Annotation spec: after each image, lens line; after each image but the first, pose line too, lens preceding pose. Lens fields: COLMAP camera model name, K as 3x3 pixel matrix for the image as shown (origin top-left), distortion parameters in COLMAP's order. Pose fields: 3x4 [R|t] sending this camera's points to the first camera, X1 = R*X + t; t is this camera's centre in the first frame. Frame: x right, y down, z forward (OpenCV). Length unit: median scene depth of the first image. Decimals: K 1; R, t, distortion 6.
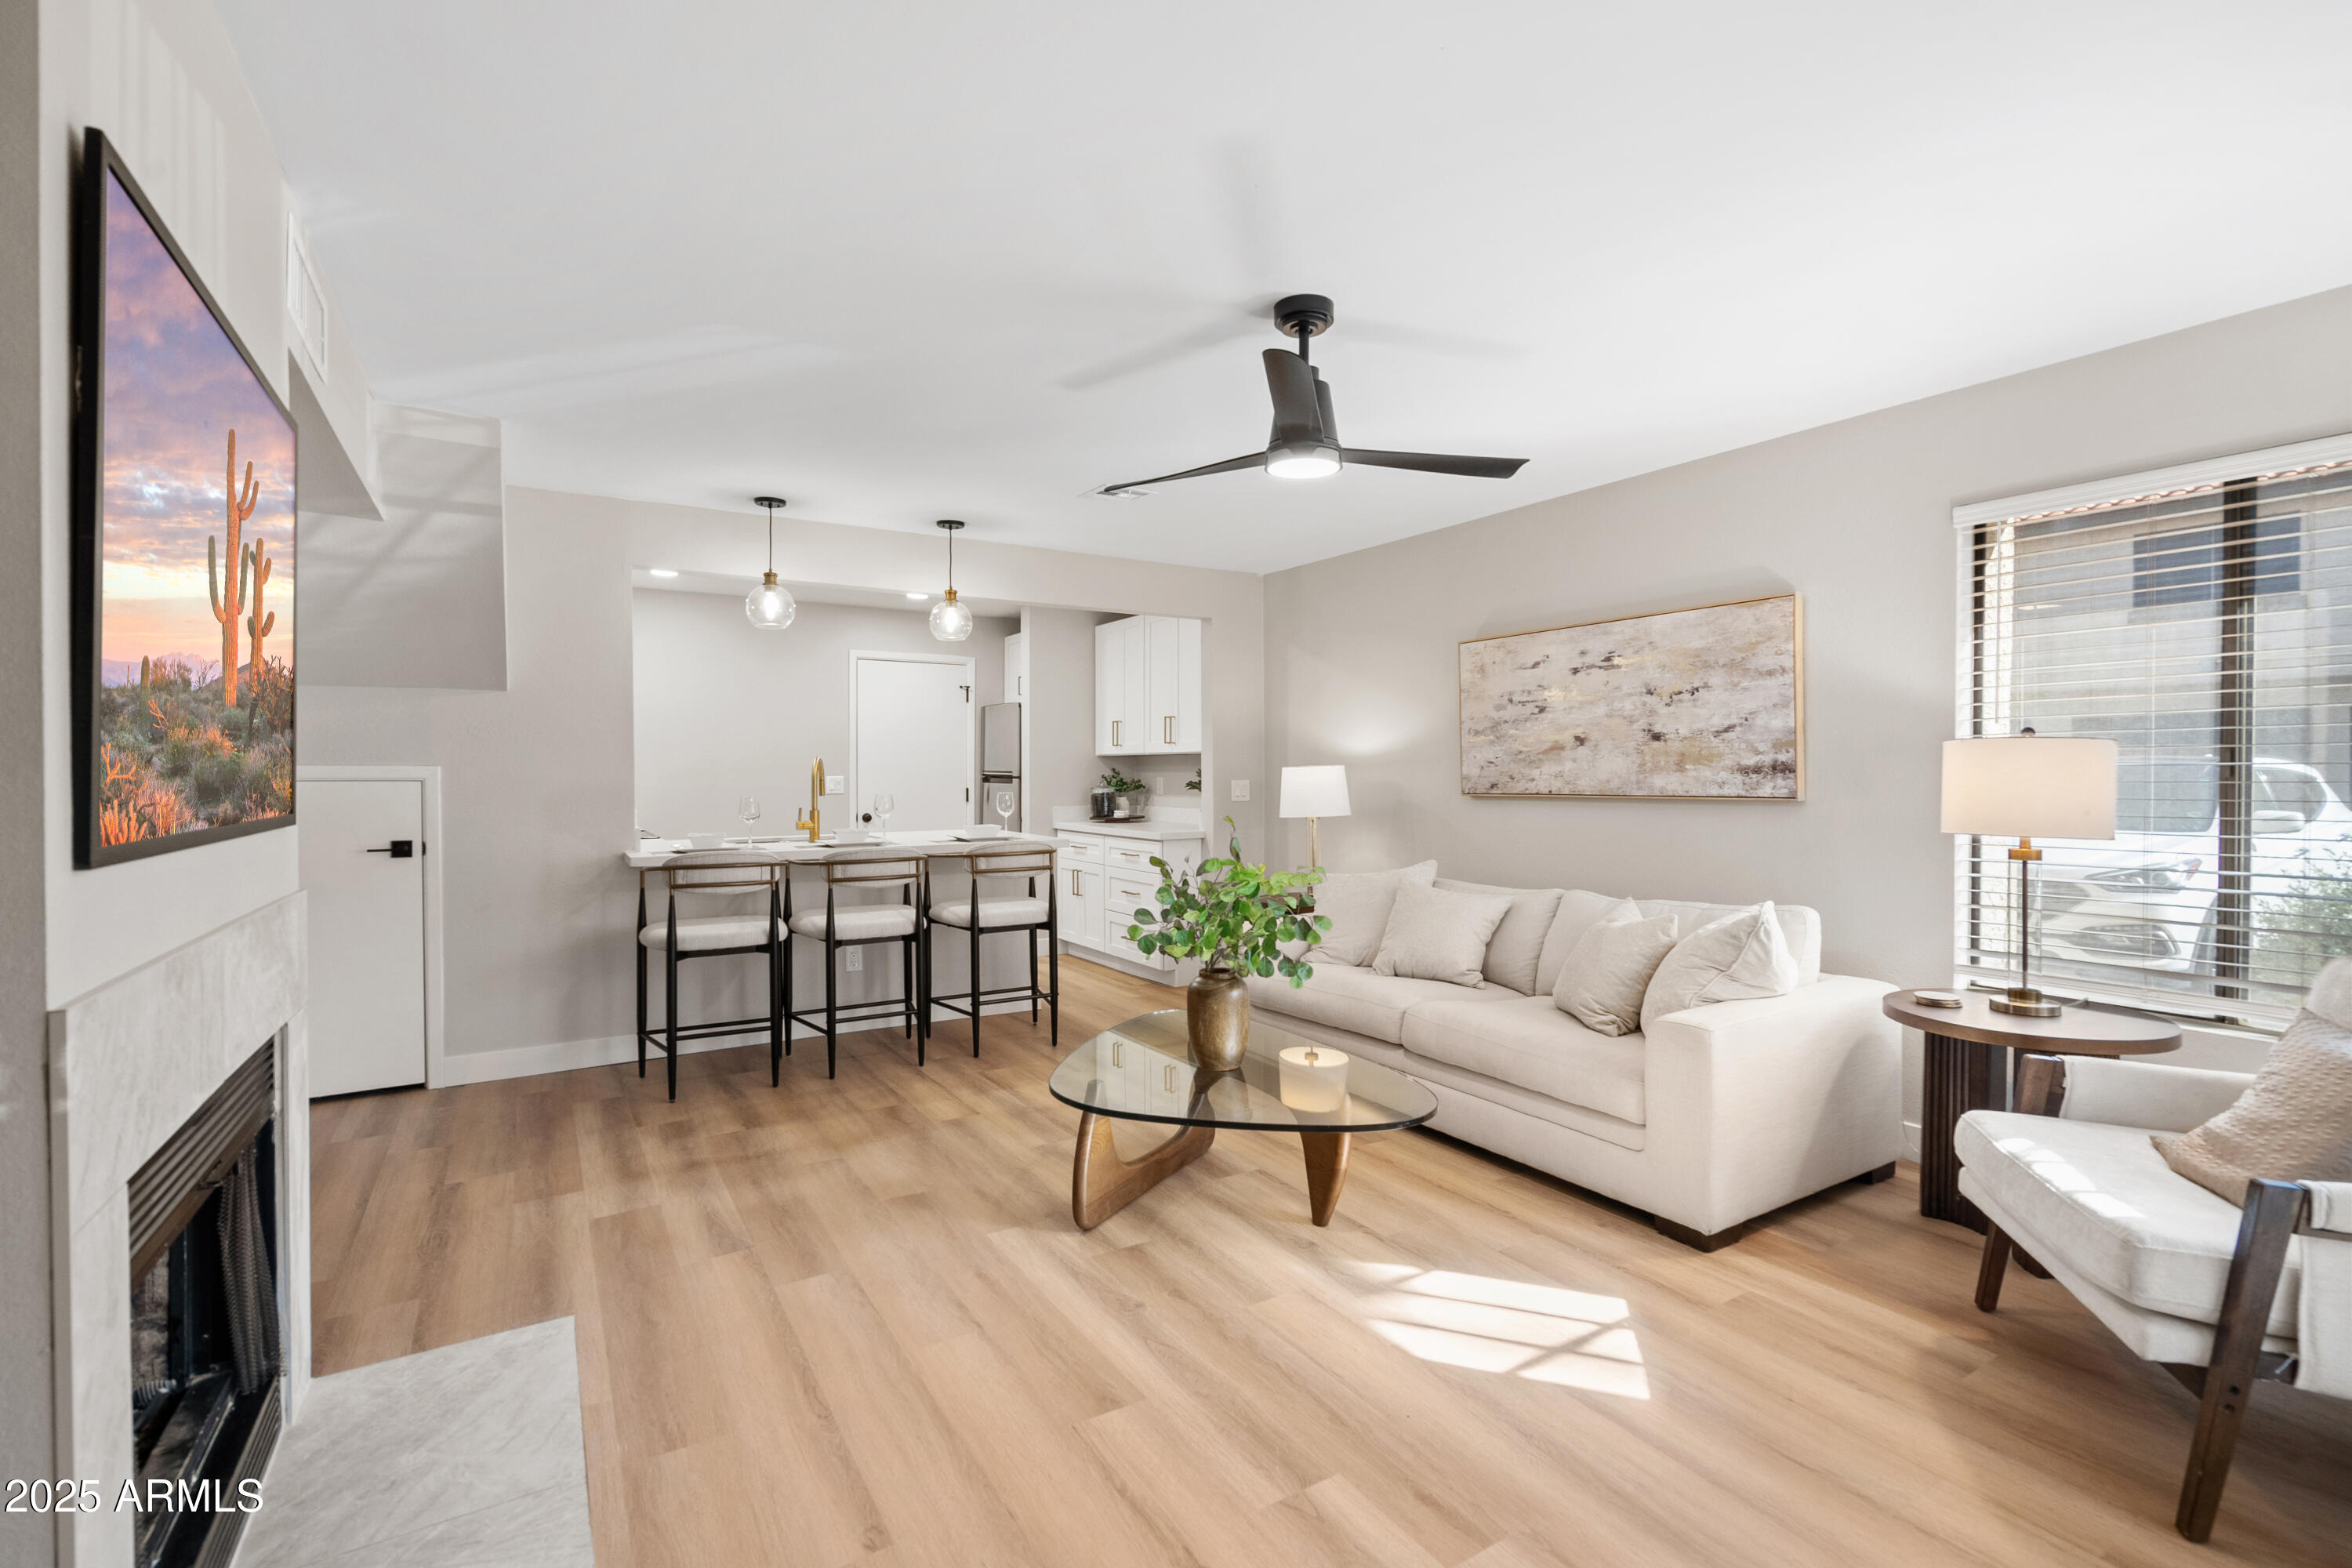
lens RADIAL K [[1054.0, 0, 1176.0], [0, 1054.0, 784.0], [0, 0, 1]] dist [-0.010381, 0.000072]
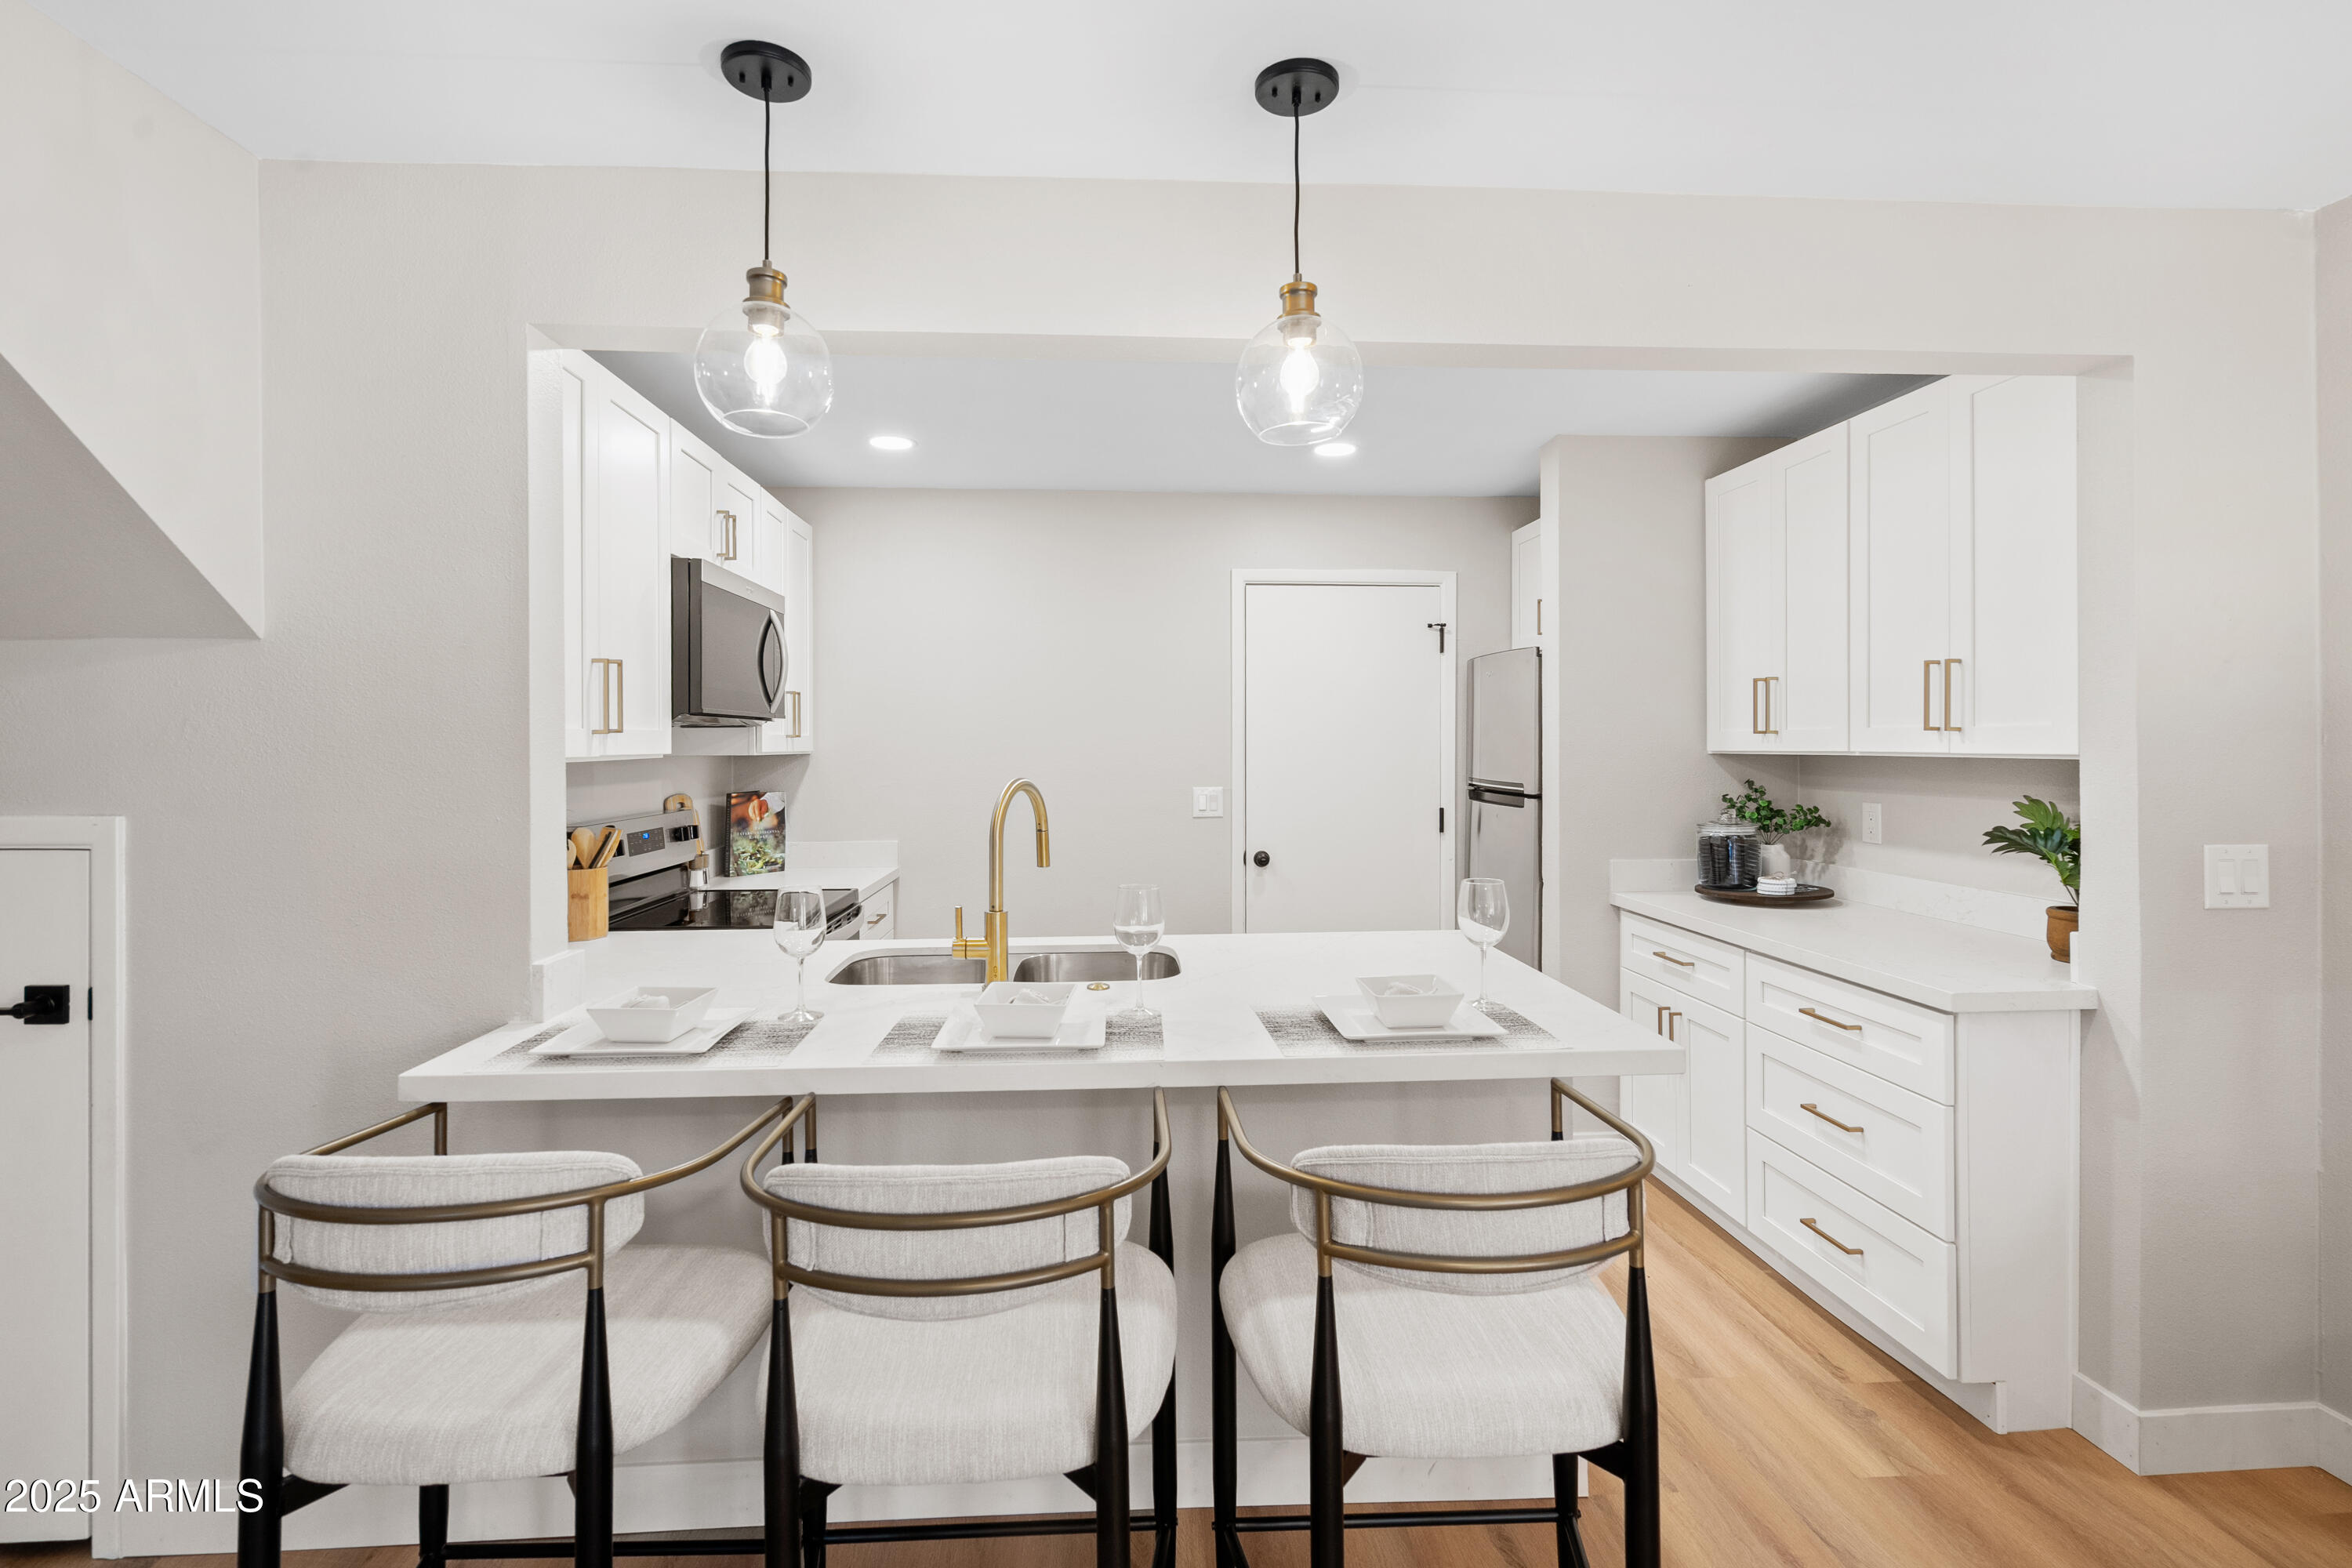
lens RADIAL K [[1086.9, 0, 1169.8], [0, 1086.9, 745.1], [0, 0, 1]] dist [-0.010371, 0.000328]
pose [[0.882766, -0.001978, -0.469809, -0.108780], [-0.003044, 0.999946, -0.009931, -0.044575], [0.469804, 0.010197, 0.882712, 0.824589]]
